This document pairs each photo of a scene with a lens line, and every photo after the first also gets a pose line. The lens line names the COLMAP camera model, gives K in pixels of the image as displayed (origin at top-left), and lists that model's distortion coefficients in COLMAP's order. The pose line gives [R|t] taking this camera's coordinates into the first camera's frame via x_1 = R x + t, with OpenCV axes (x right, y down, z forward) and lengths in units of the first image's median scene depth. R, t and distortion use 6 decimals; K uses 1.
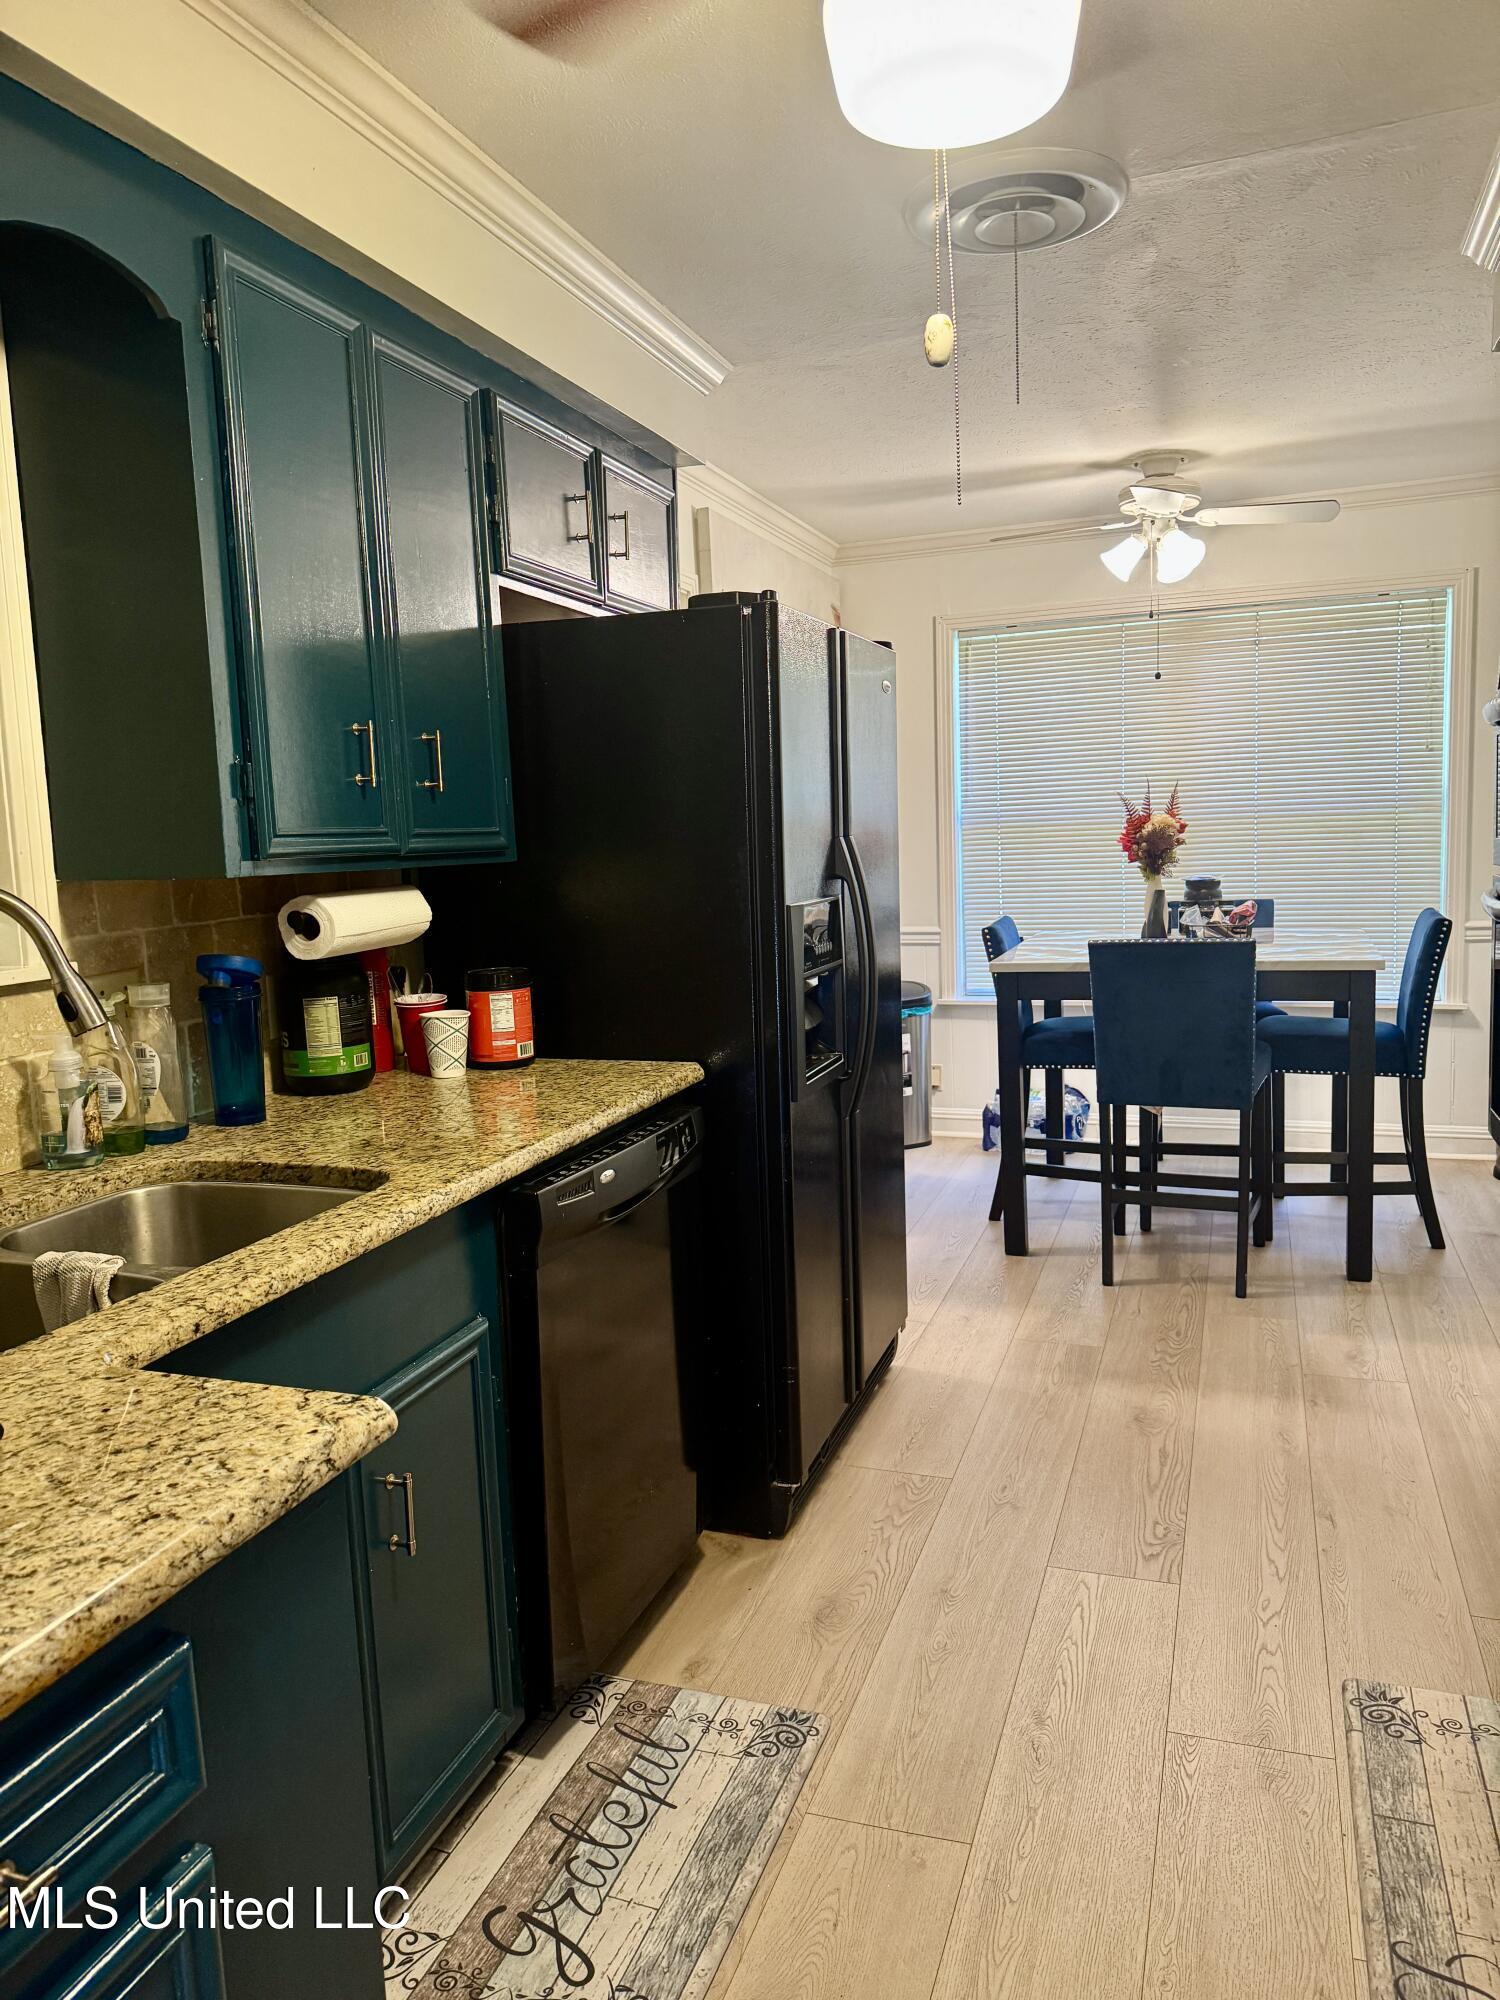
lens RADIAL K [[1410.6, 0, 738.9], [0, 1410.6, 998.2], [0, 0, 1]] dist [0.066181, -0.080598]
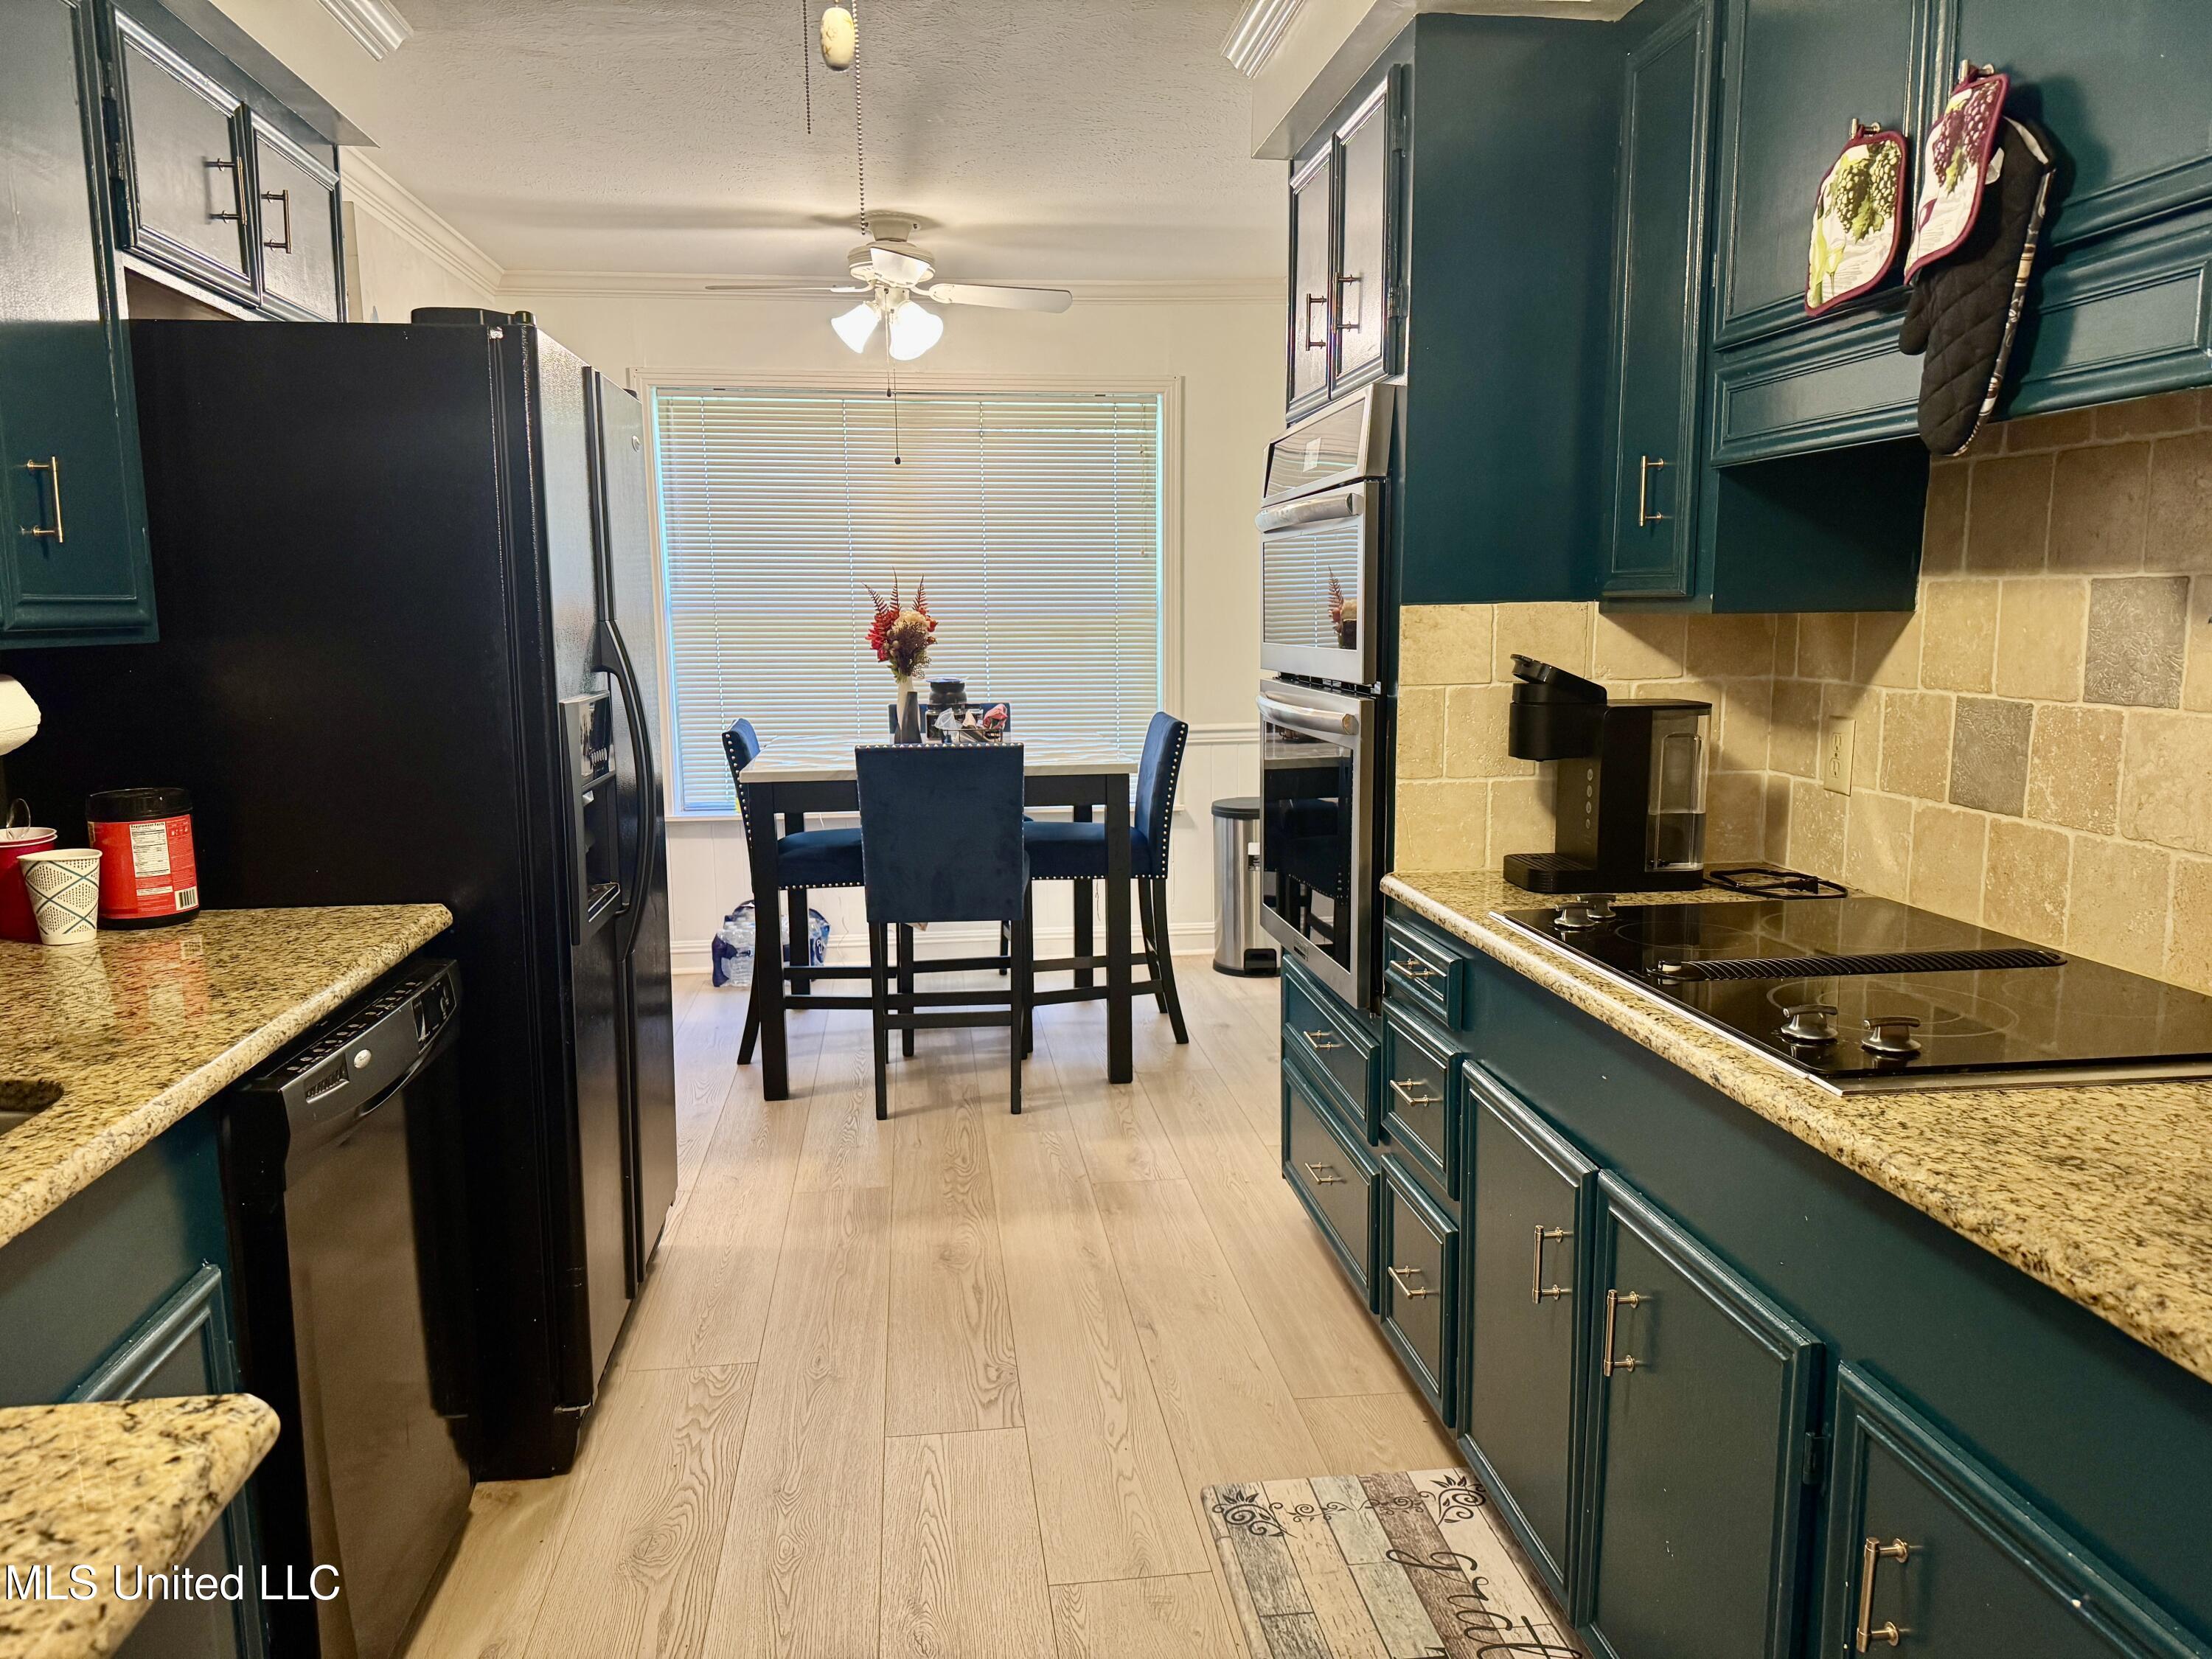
lens RADIAL K [[1560.1, 0, 1097.2], [0, 1560.1, 834.8], [0, 0, 1]] dist [0.066181, -0.080598]
pose [[0.896917, -0.035826, 0.440746, -0.090419], [0.029404, 0.999339, 0.021393, -0.000800], [-0.441221, -0.006228, 0.897377, 0.047207]]
